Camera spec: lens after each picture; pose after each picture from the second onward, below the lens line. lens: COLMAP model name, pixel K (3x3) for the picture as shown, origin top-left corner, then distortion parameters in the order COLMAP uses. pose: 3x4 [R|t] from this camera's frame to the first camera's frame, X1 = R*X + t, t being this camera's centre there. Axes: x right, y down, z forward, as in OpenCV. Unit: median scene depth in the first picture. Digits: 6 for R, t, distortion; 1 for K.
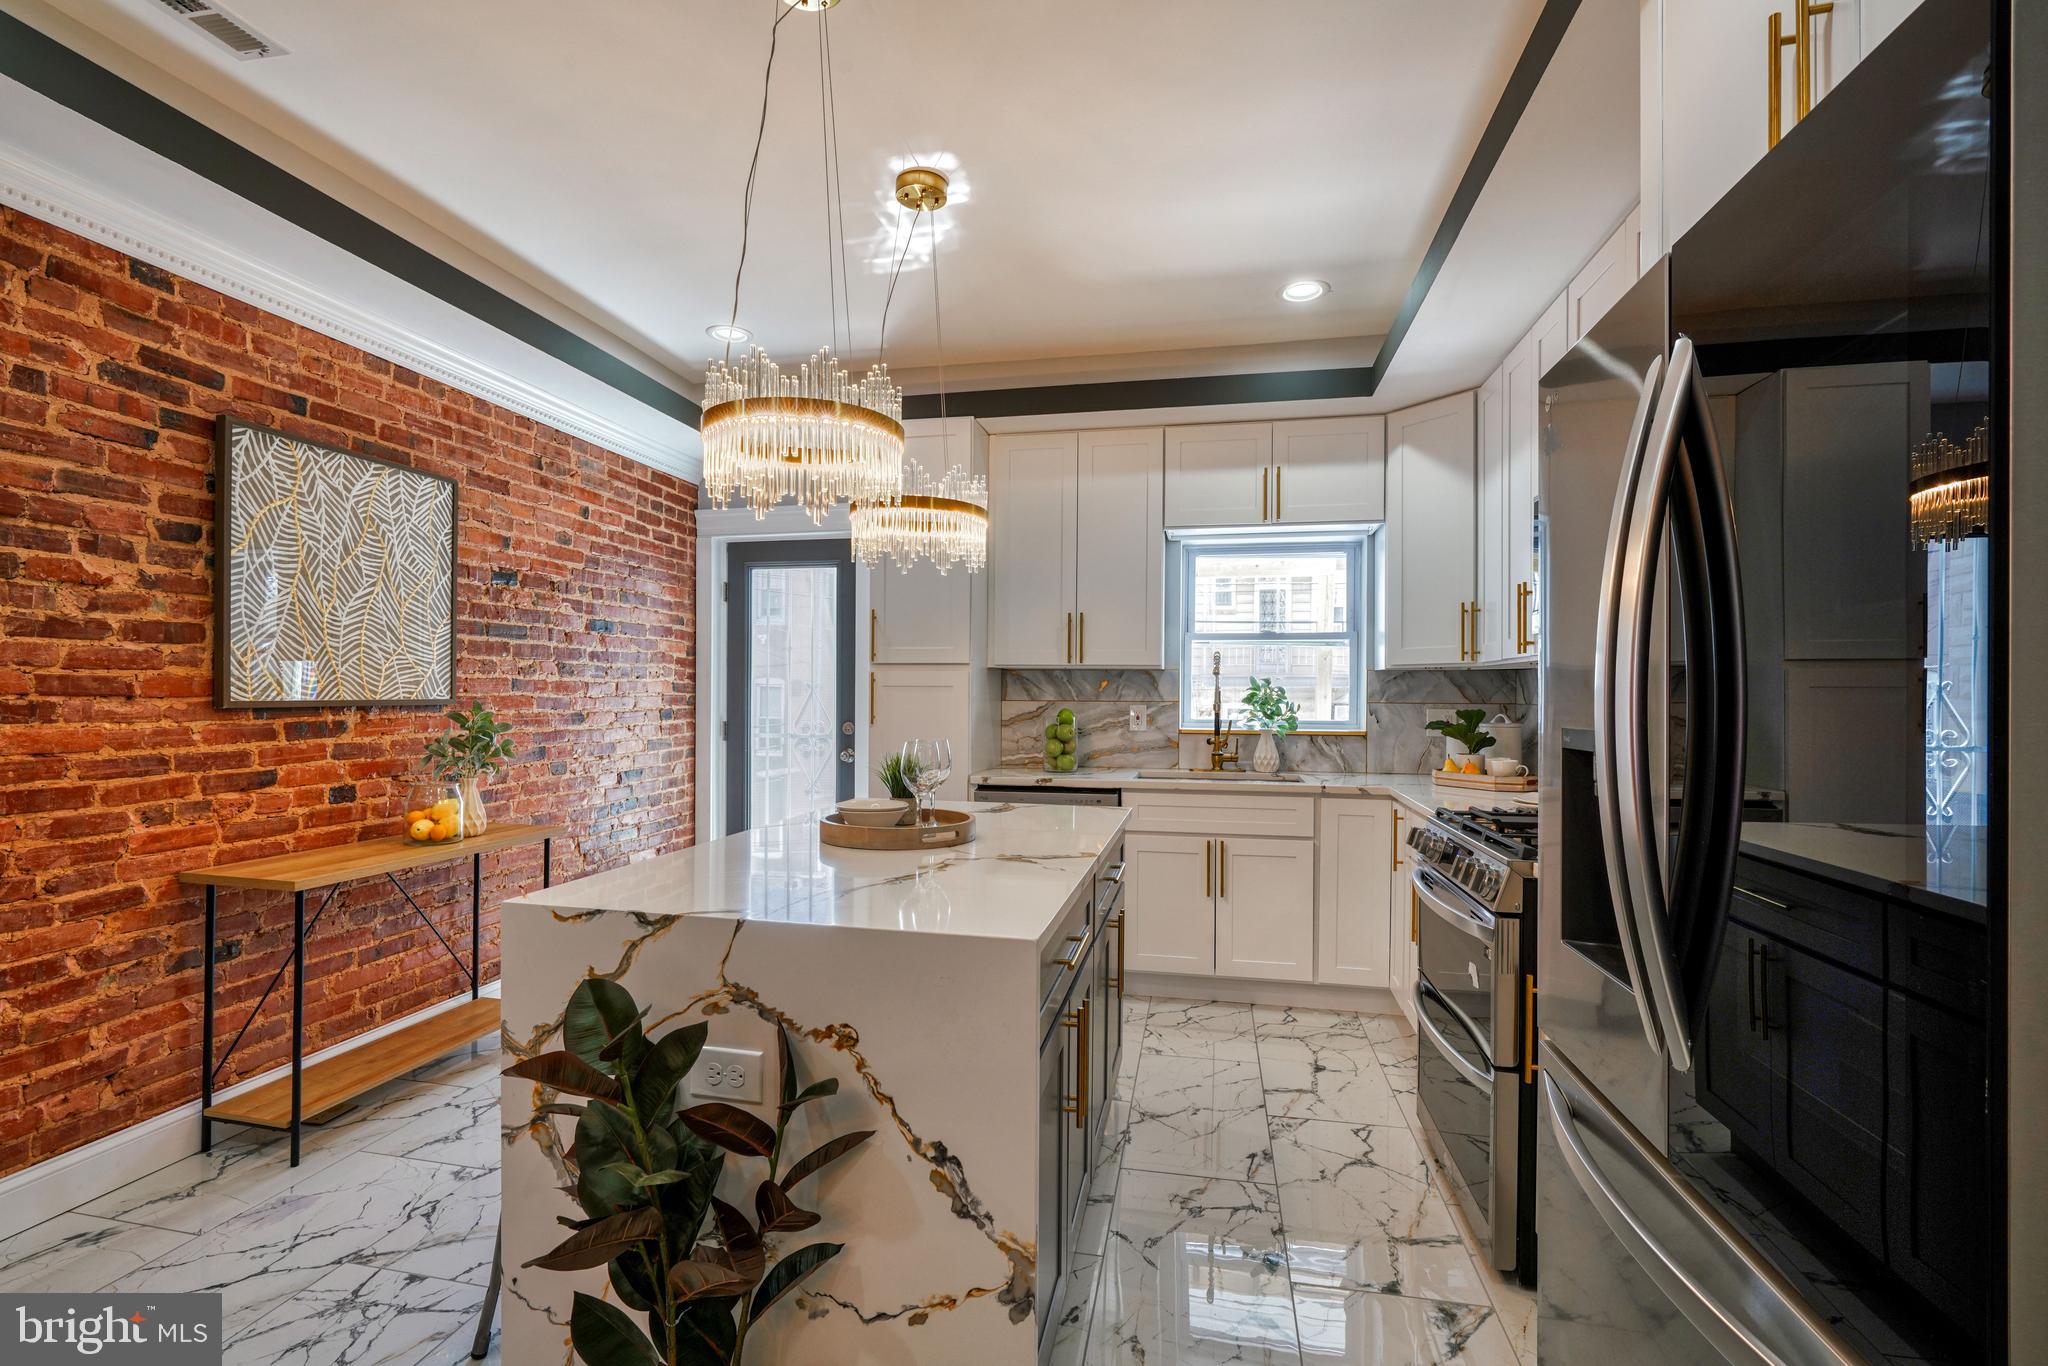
lens RADIAL K [[929.7, 0, 1010.2], [0, 929.7, 696.7], [0, 0, 1]] dist [-0.001434, 0.000806]
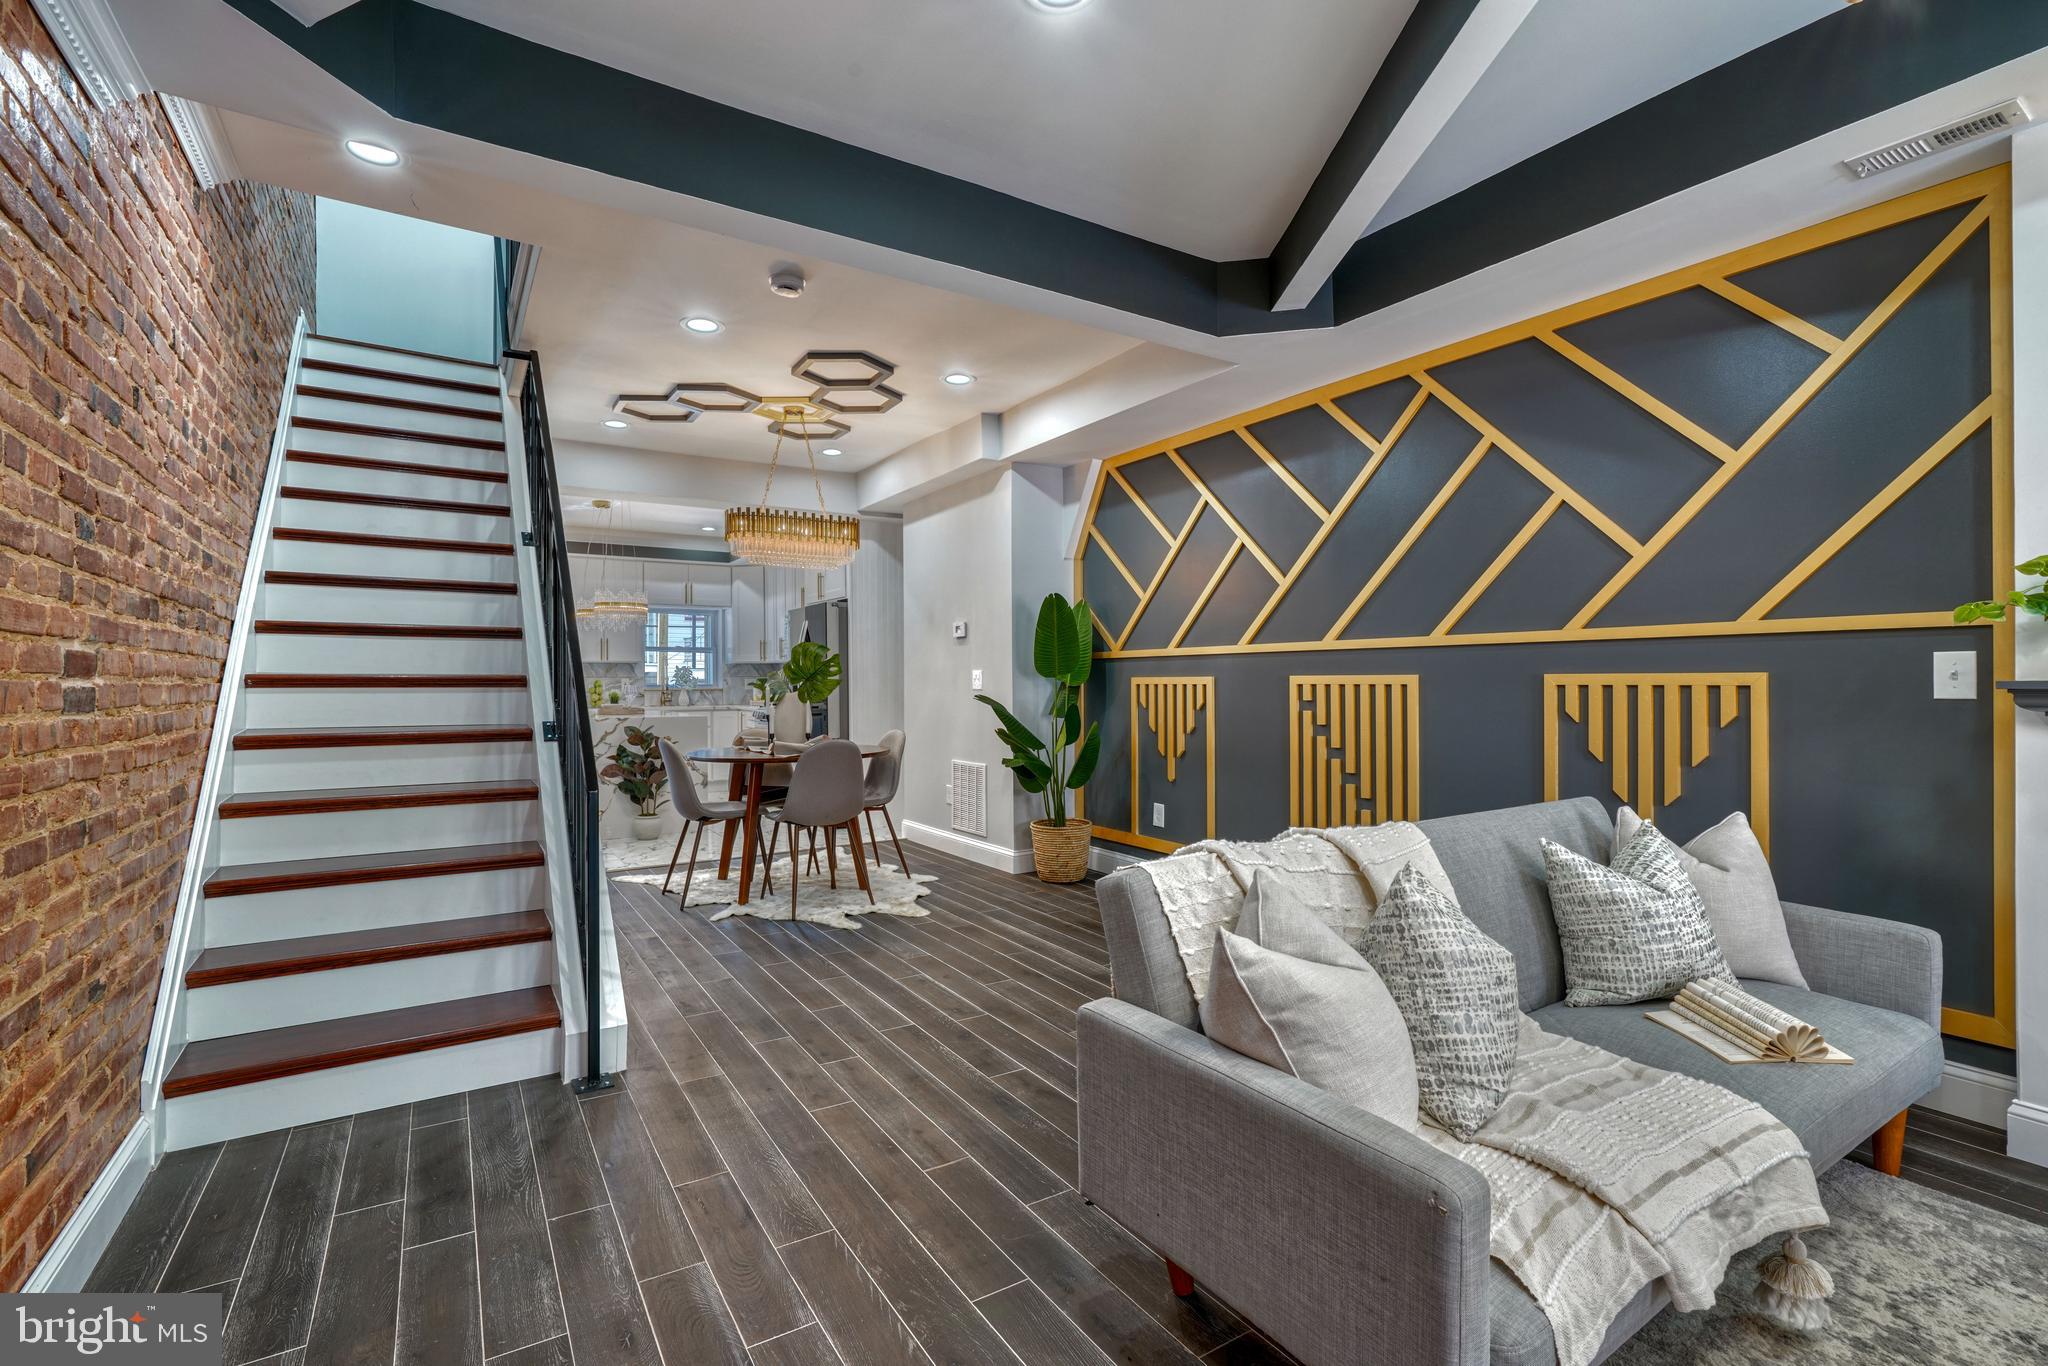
lens RADIAL K [[922.0, 0, 1011.1], [0, 922.0, 681.7], [0, 0, 1]] dist [-0.007100, 0.004511]
pose [[0.716308, -0.011373, 0.697691, -0.812968], [0.012337, 0.999917, 0.003633, 0.021455], [-0.697675, 0.006005, 0.716390, -1.354675]]
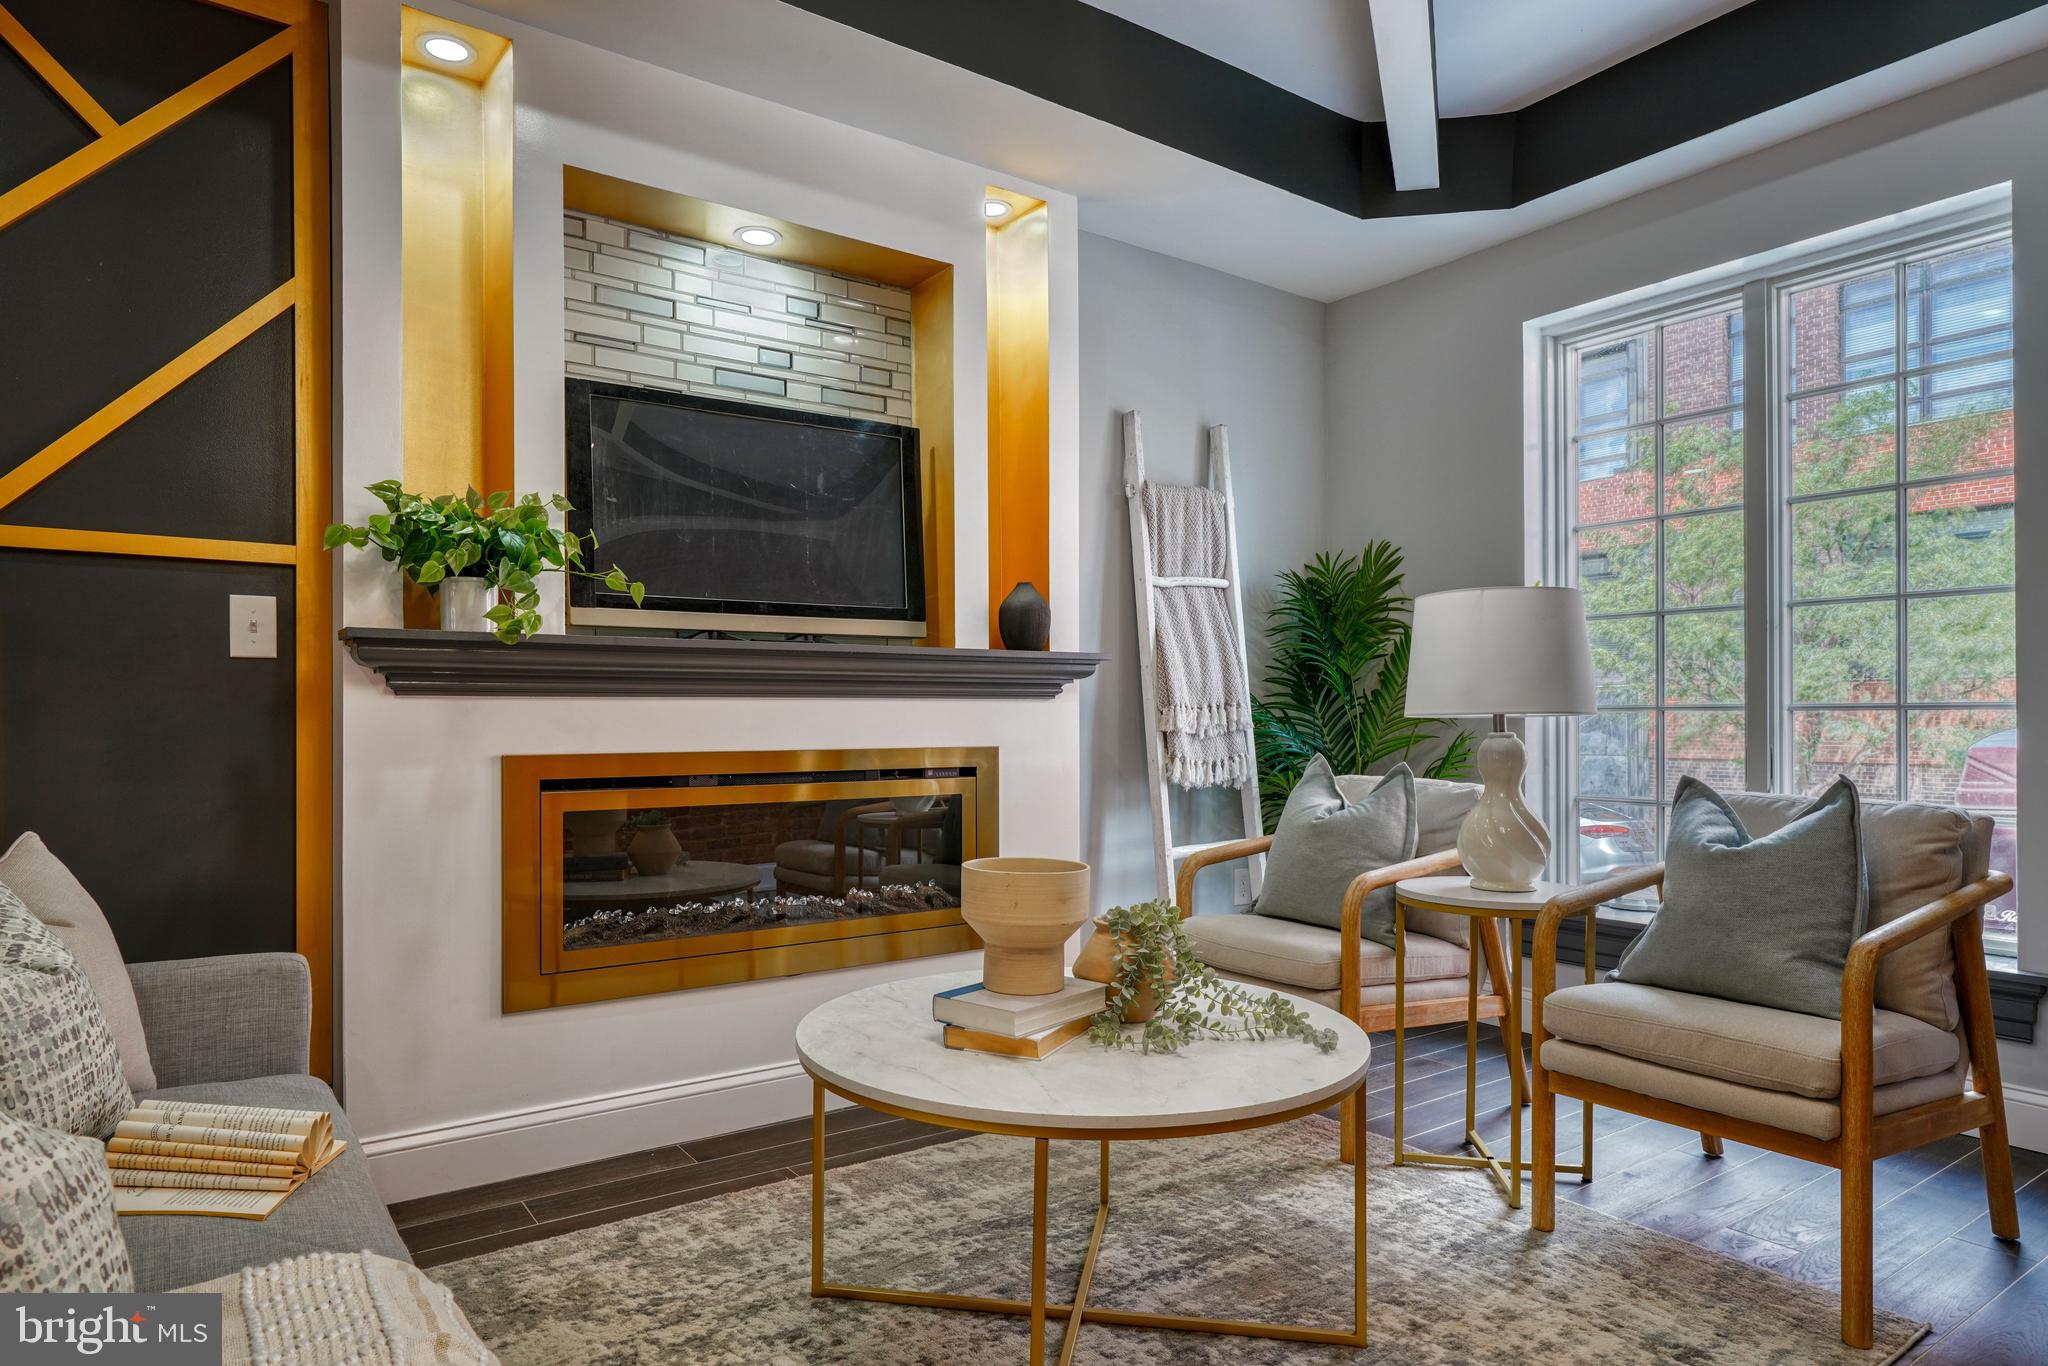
lens RADIAL K [[1195.5, 0, 997.1], [0, 1195.5, 714.7], [0, 0, 1]] dist [0.000892, -0.000345]
pose [[-0.736932, -0.002258, 0.675963, -0.633778], [0.000532, 0.999992, 0.003920, 0.068926], [-0.675967, 0.003248, -0.736925, -1.165622]]
